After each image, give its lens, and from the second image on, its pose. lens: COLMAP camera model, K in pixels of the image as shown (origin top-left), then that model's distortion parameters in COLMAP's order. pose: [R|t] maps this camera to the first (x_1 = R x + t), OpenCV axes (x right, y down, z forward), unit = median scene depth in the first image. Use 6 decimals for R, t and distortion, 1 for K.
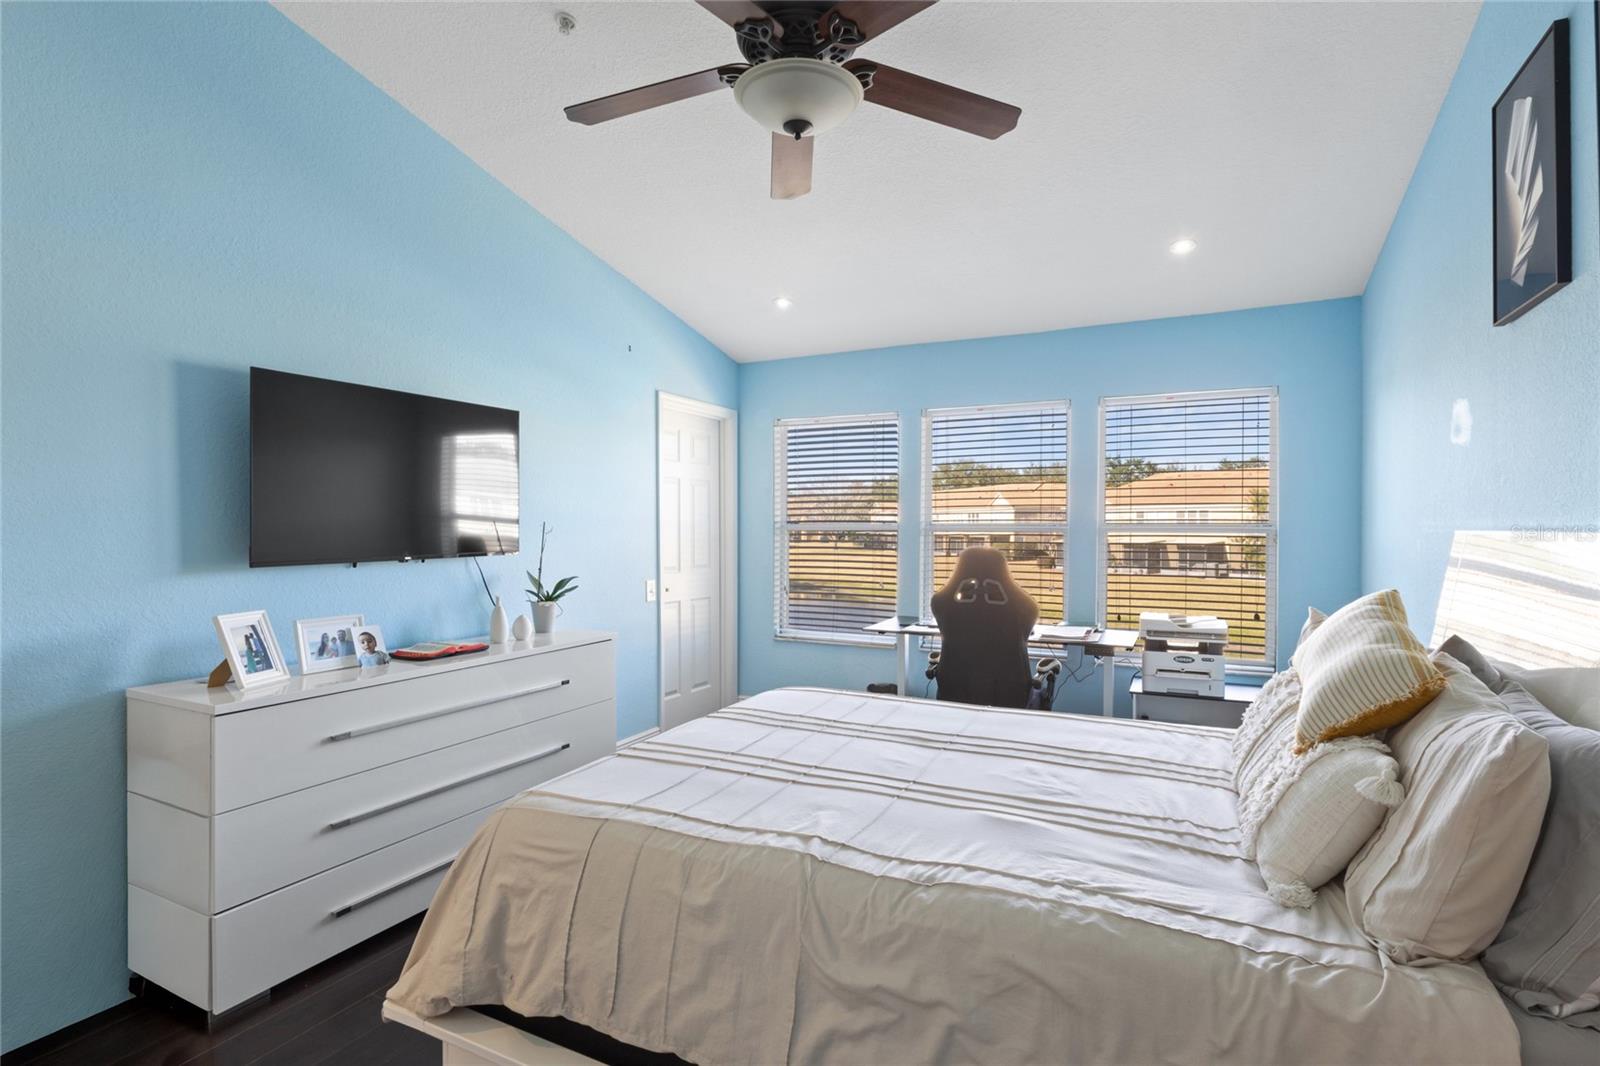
lens RADIAL K [[791.2, 0, 810.0], [0, 791.2, 517.9], [0, 0, 1]] dist [0.006615, -0.002189]
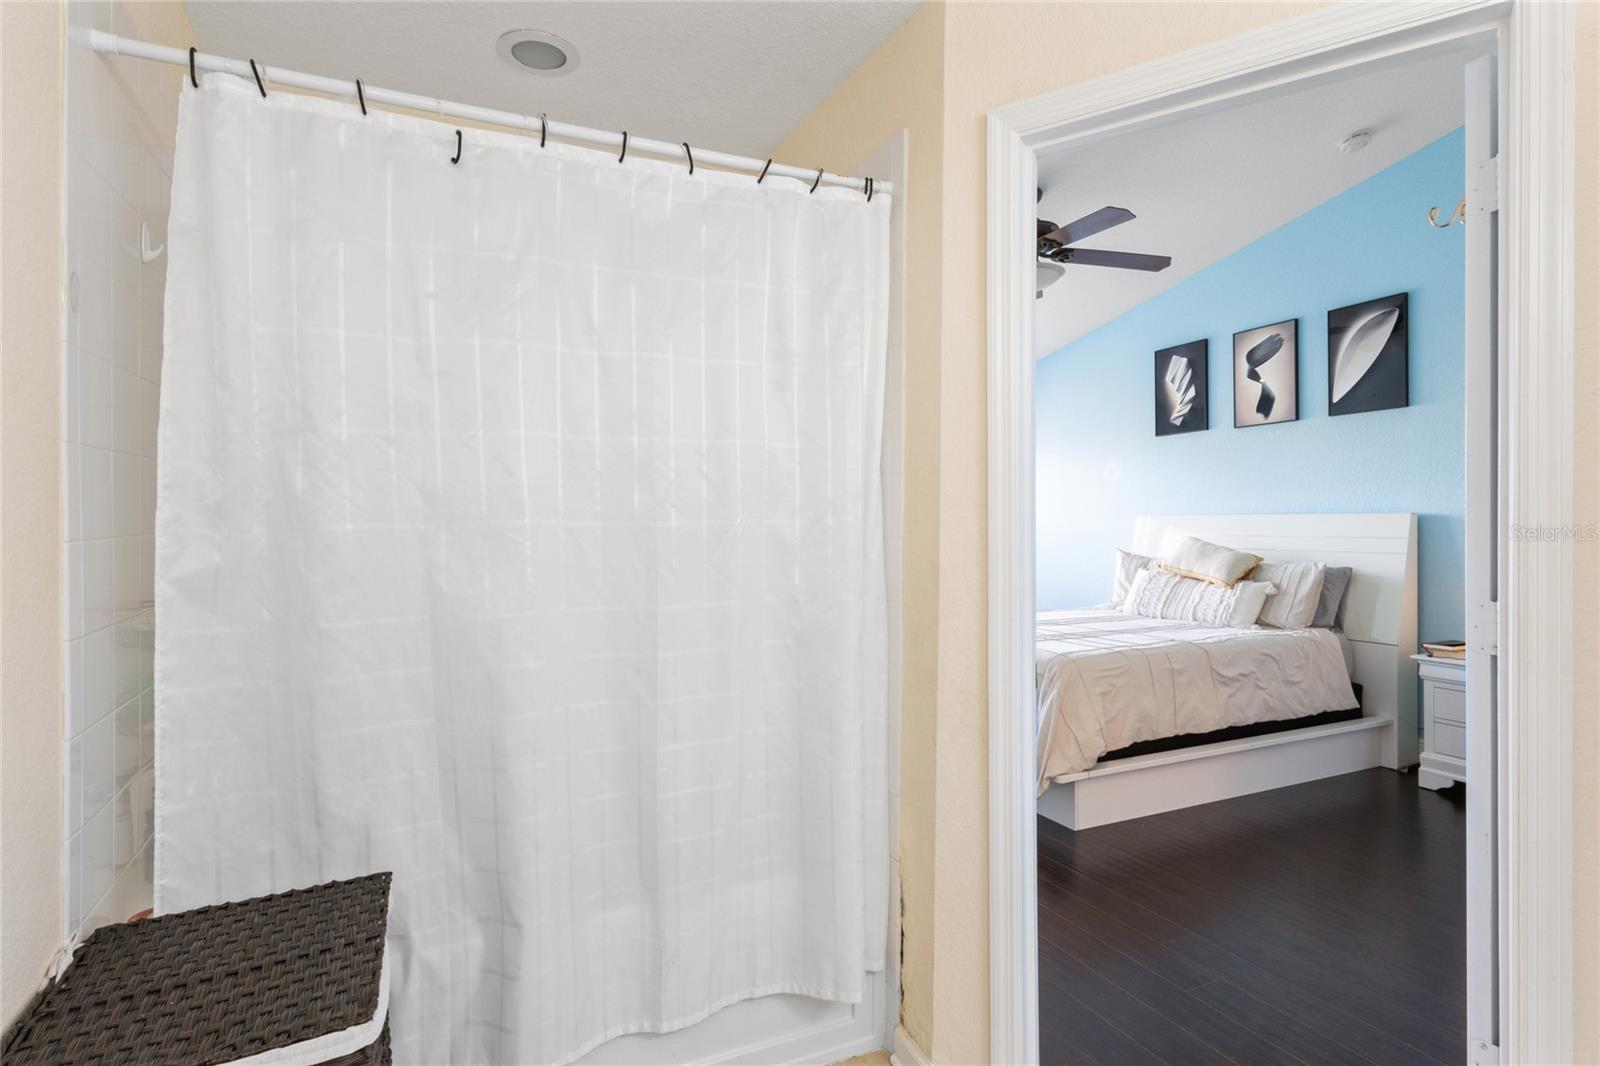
lens RADIAL K [[791.2, 0, 808.2], [0, 791.2, 522.7], [0, 0, 1]] dist [0.006615, -0.002189]
pose [[0.620422, -0.001858, 0.784266, -1.031658], [-0.008624, 0.999921, 0.009192, 0.014311], [-0.784221, -0.012467, 0.620357, 0.155381]]
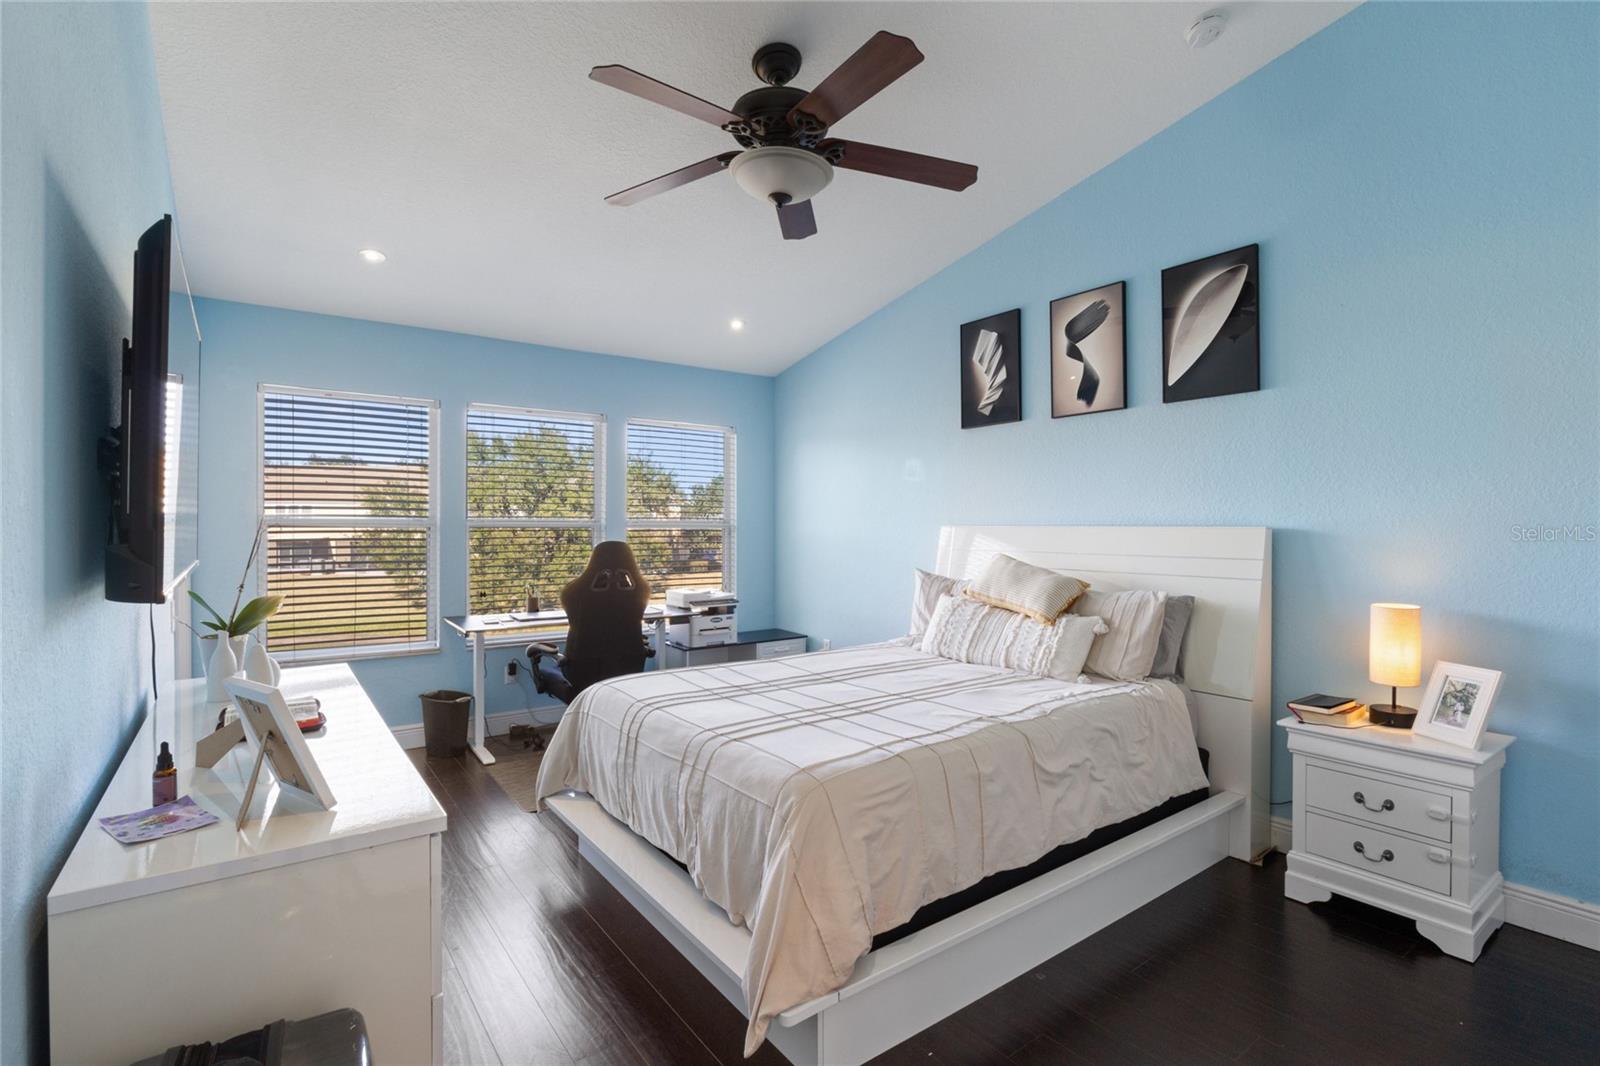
lens RADIAL K [[752.6, 0, 815.5], [0, 752.6, 521.2], [0, 0, 1]] dist [-0.022342, -0.000055]
pose [[0.440794, 0.002191, 0.897606, -0.607771], [-0.011586, 0.999928, 0.003249, 0.001126], [-0.897534, -0.011832, 0.440787, 0.256529]]
